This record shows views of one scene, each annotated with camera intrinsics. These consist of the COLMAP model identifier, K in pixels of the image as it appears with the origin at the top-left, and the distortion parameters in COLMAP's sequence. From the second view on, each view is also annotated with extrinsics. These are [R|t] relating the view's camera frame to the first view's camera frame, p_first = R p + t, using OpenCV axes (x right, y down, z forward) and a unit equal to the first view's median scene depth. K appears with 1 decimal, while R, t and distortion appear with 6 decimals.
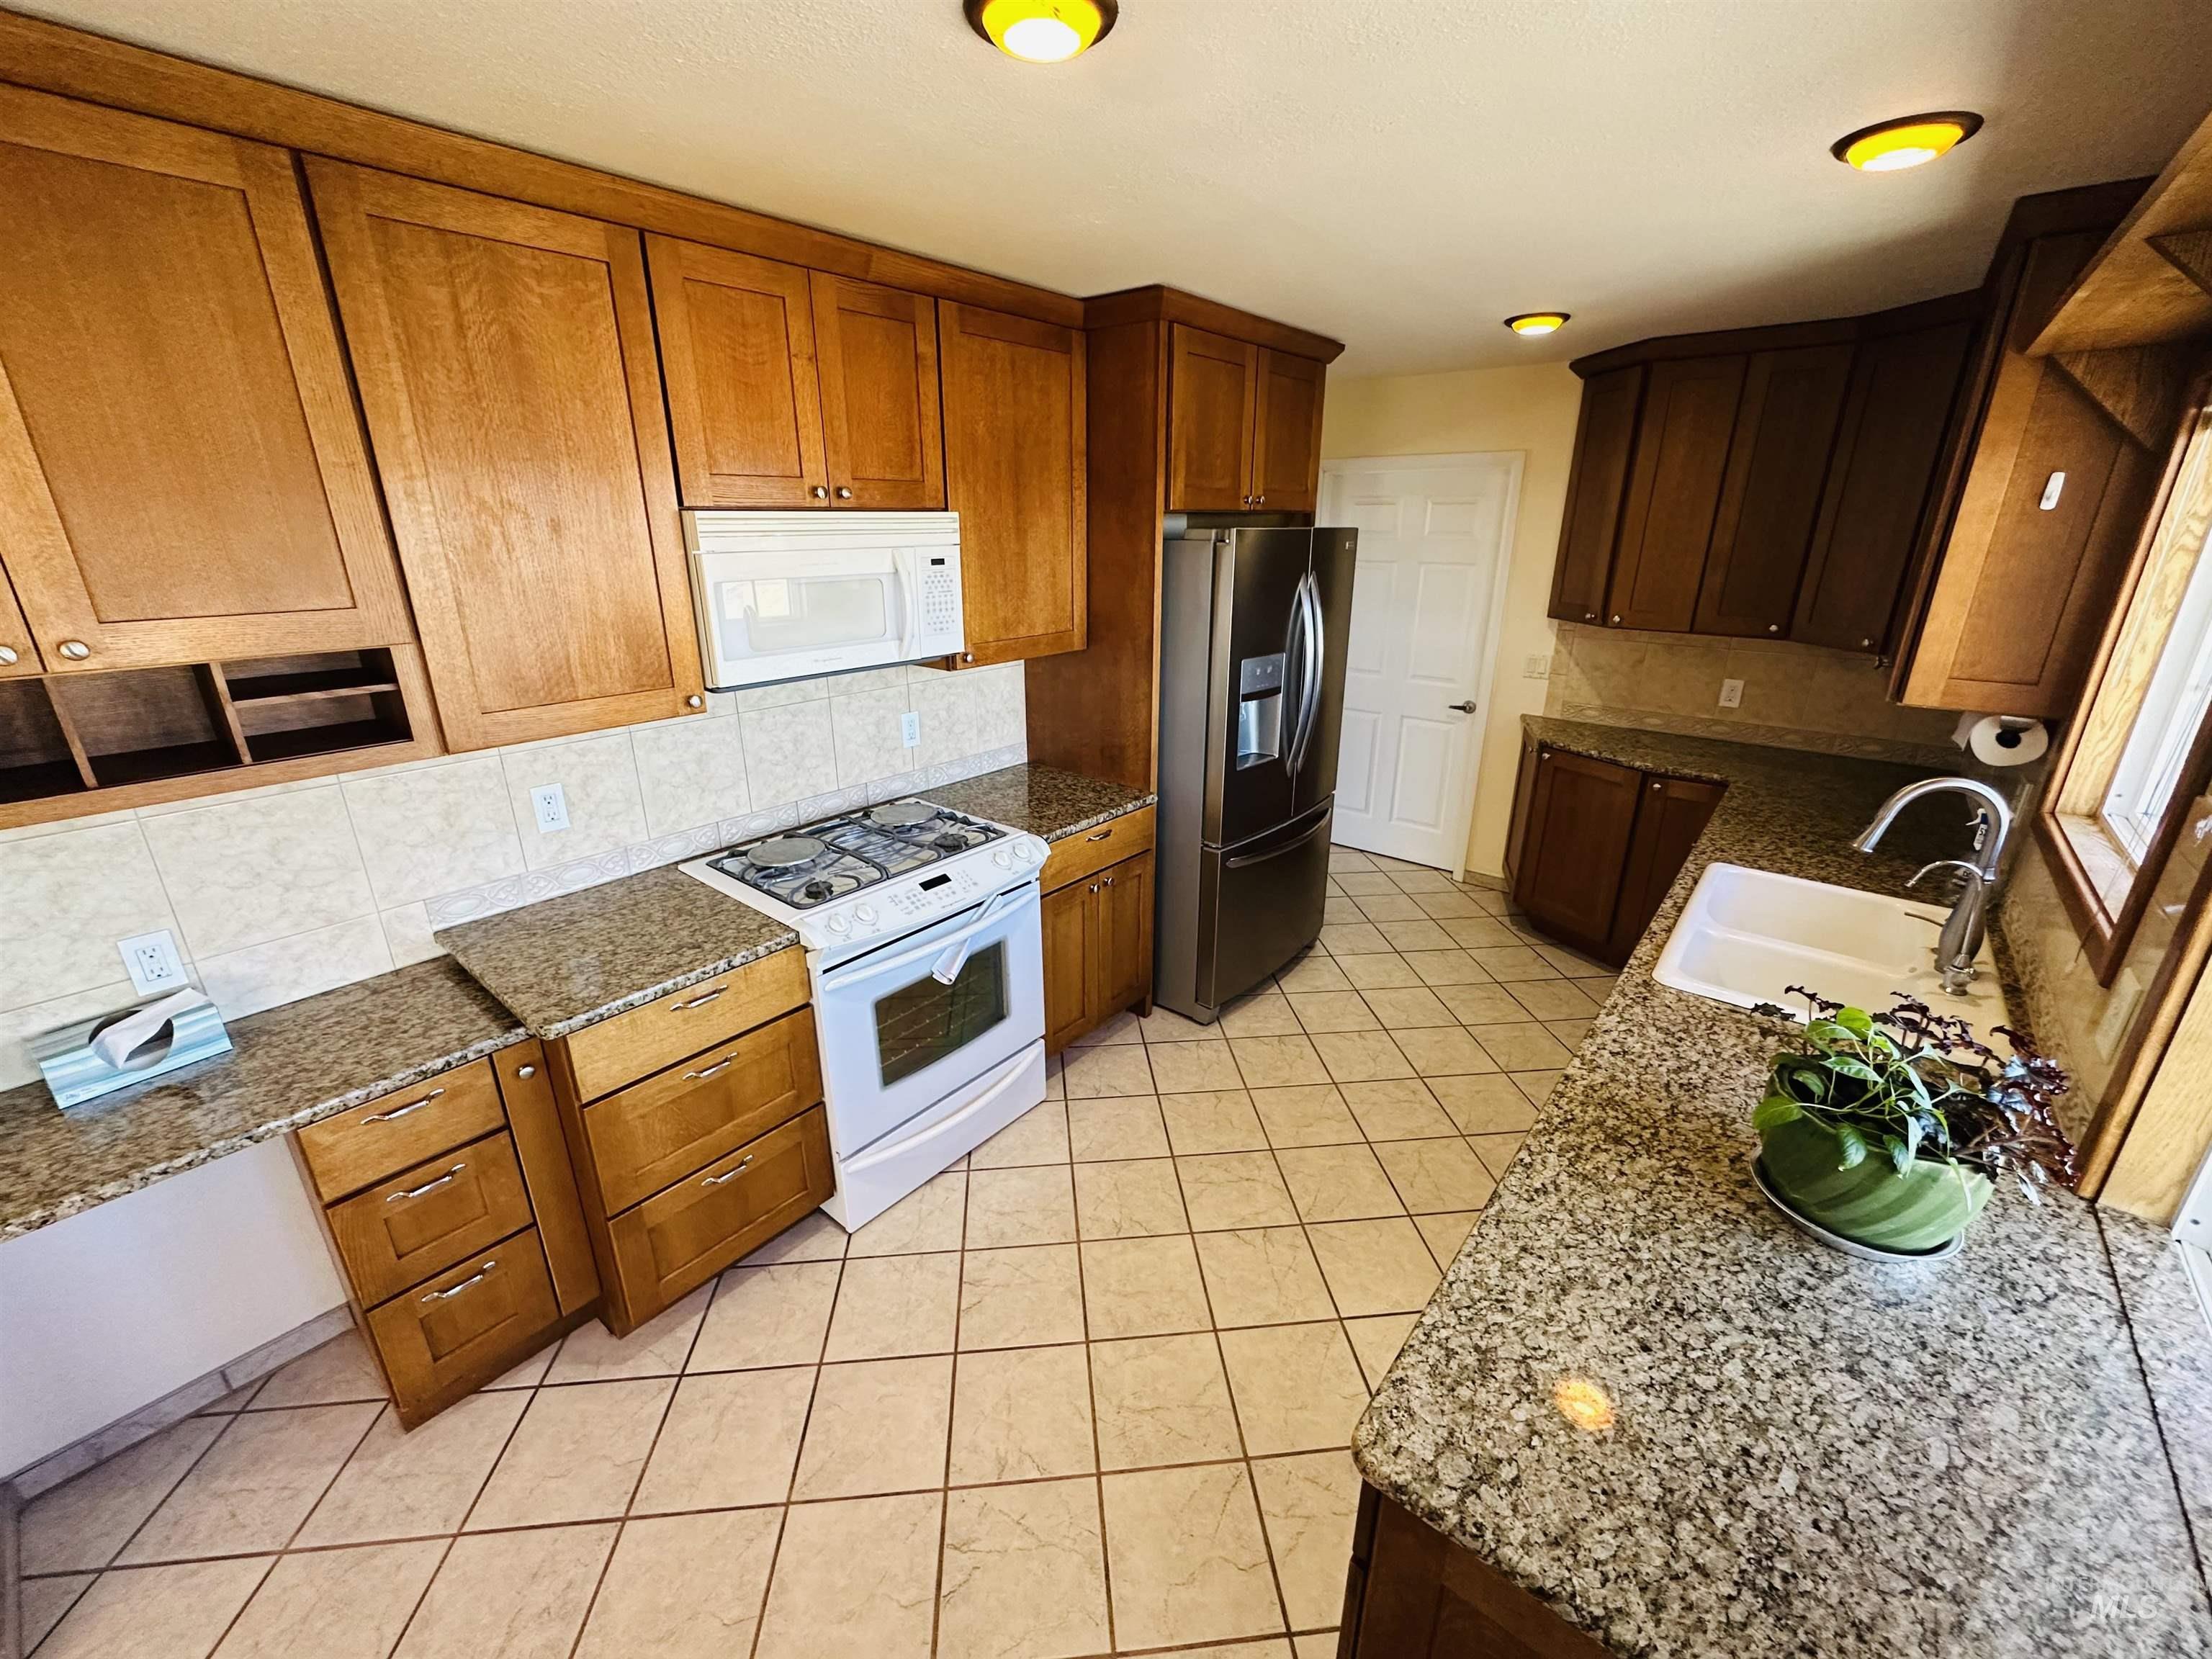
lens RADIAL K [[885.2, 0, 1106.3], [0, 885.2, 826.8], [0, 0, 1]] dist [-0.004146, 0.001116]
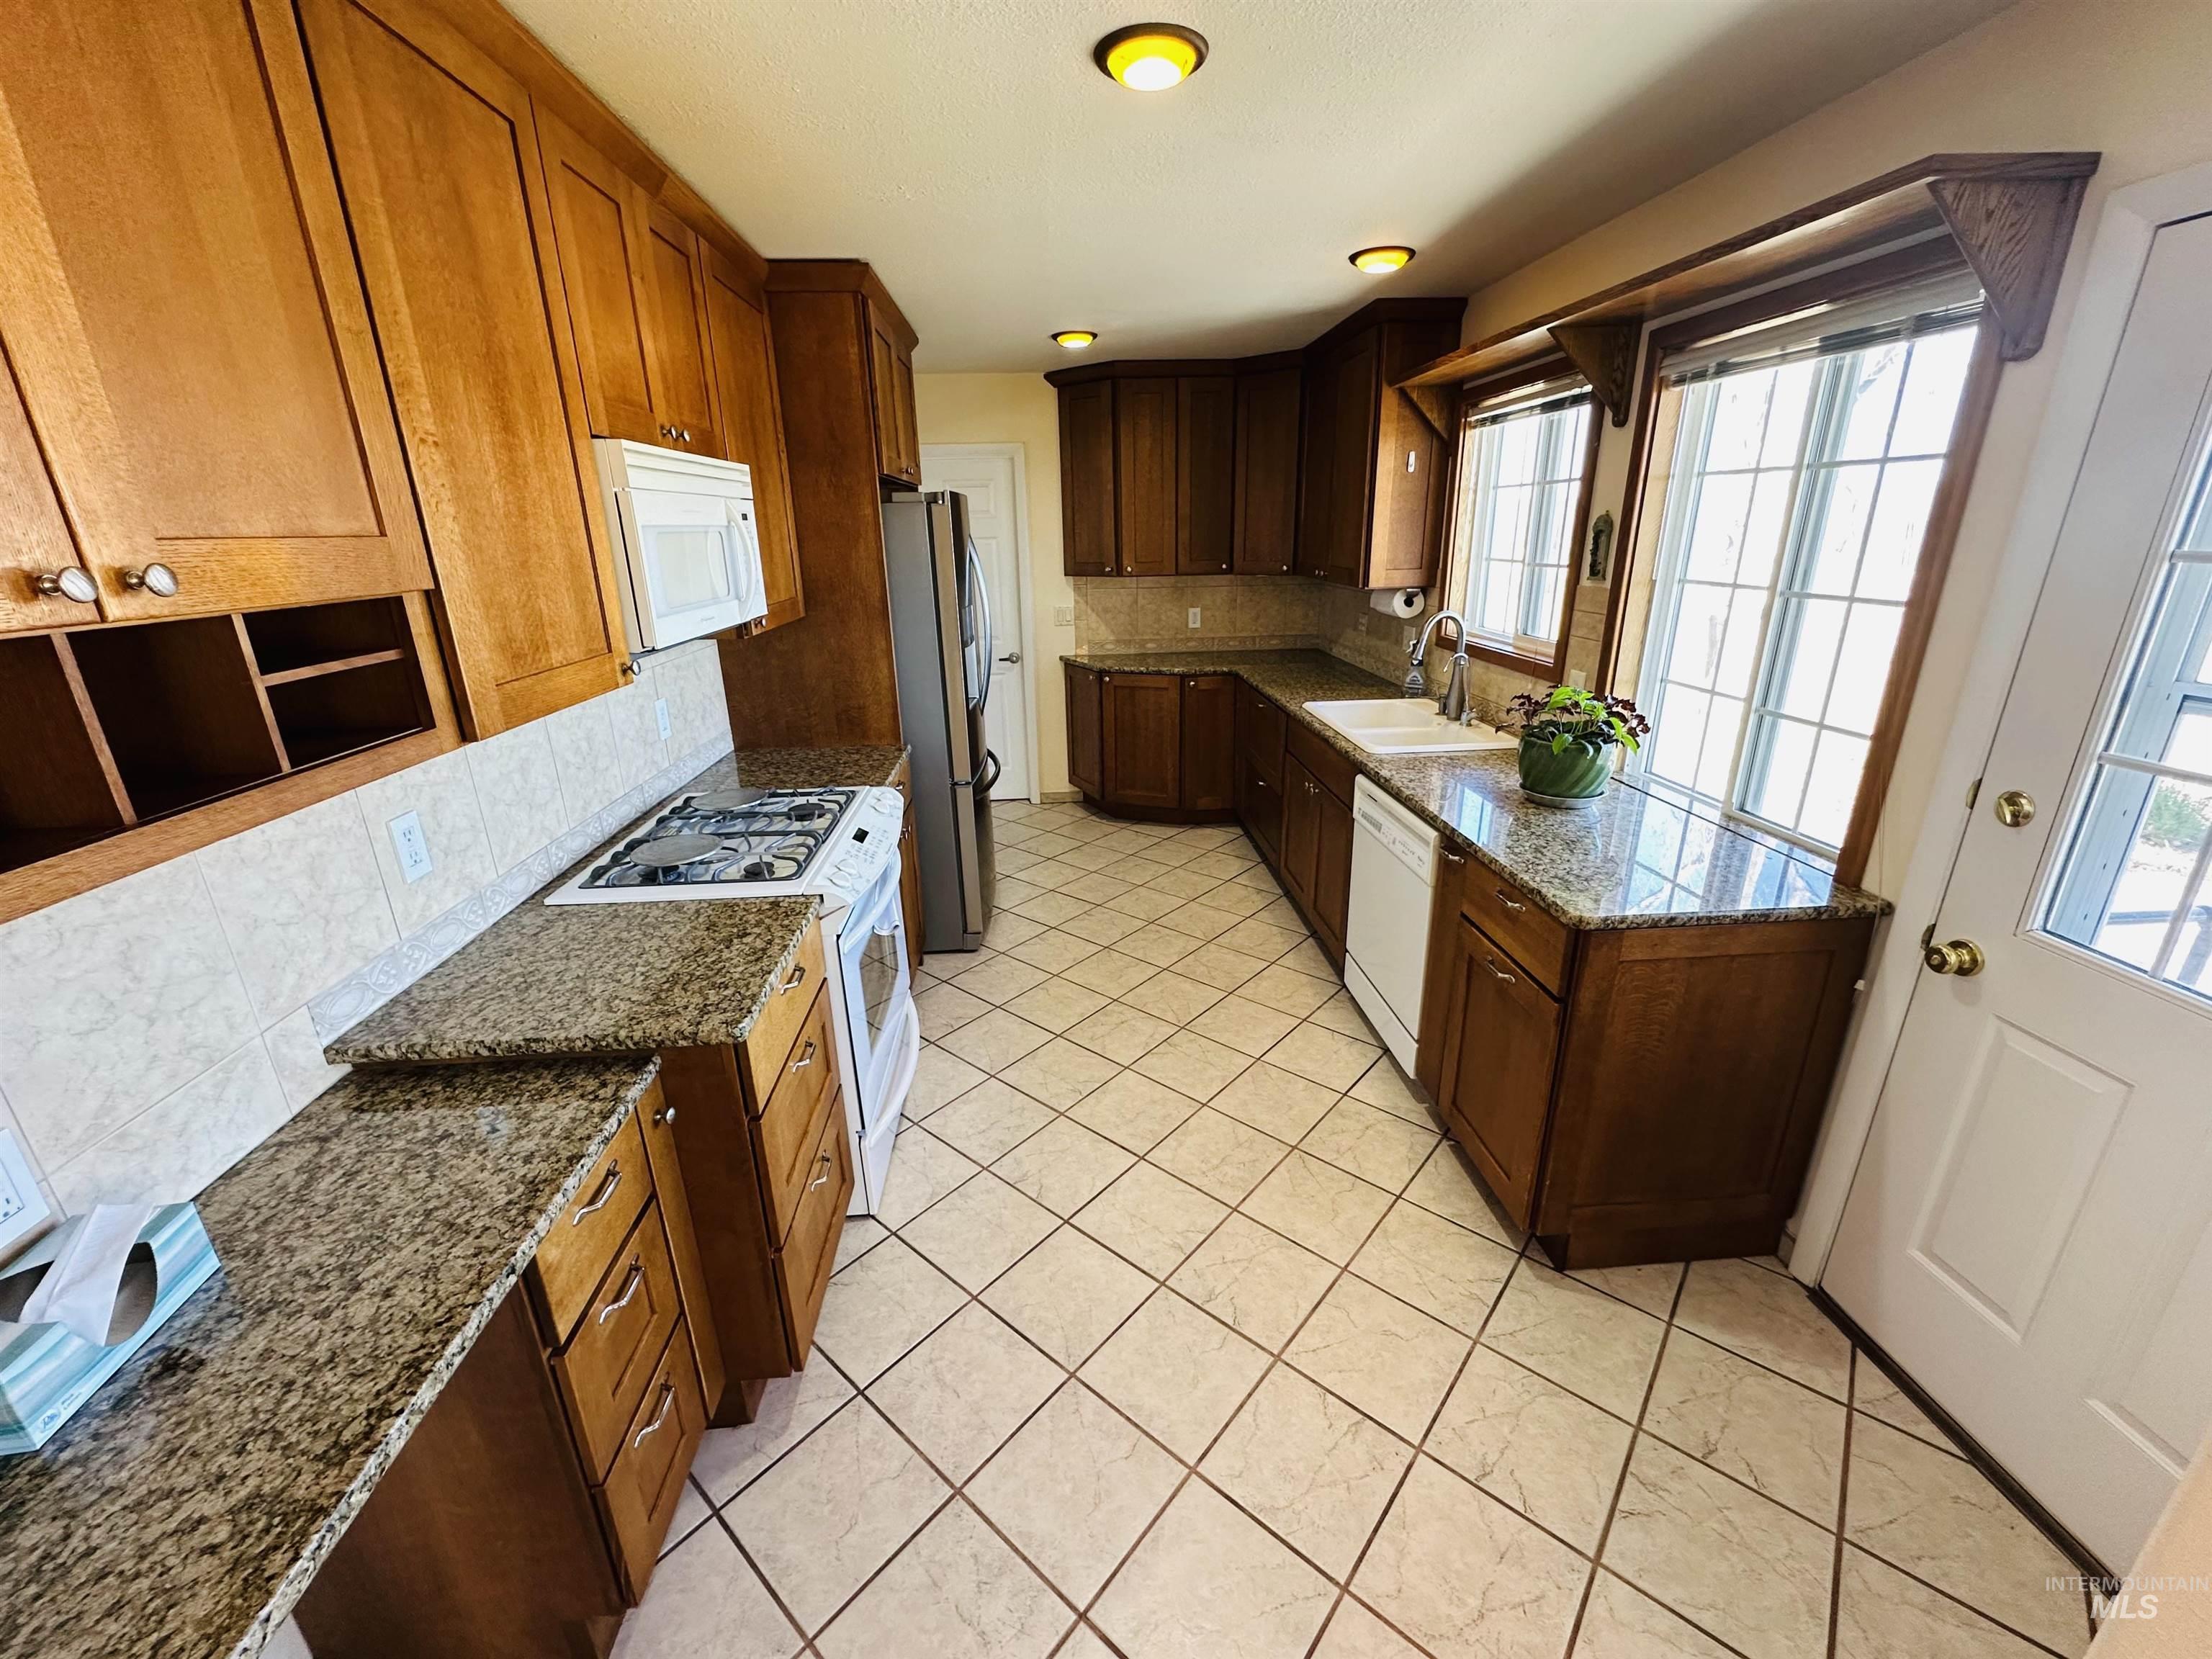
lens RADIAL K [[885.2, 0, 1107.1], [0, 885.2, 828.0], [0, 0, 1]] dist [-0.004146, 0.001116]
pose [[0.723825, -0.238921, 0.647298, -0.618766], [0.248316, 0.965478, 0.078690, 0.044043], [-0.643752, 0.103776, 0.758165, 0.073212]]
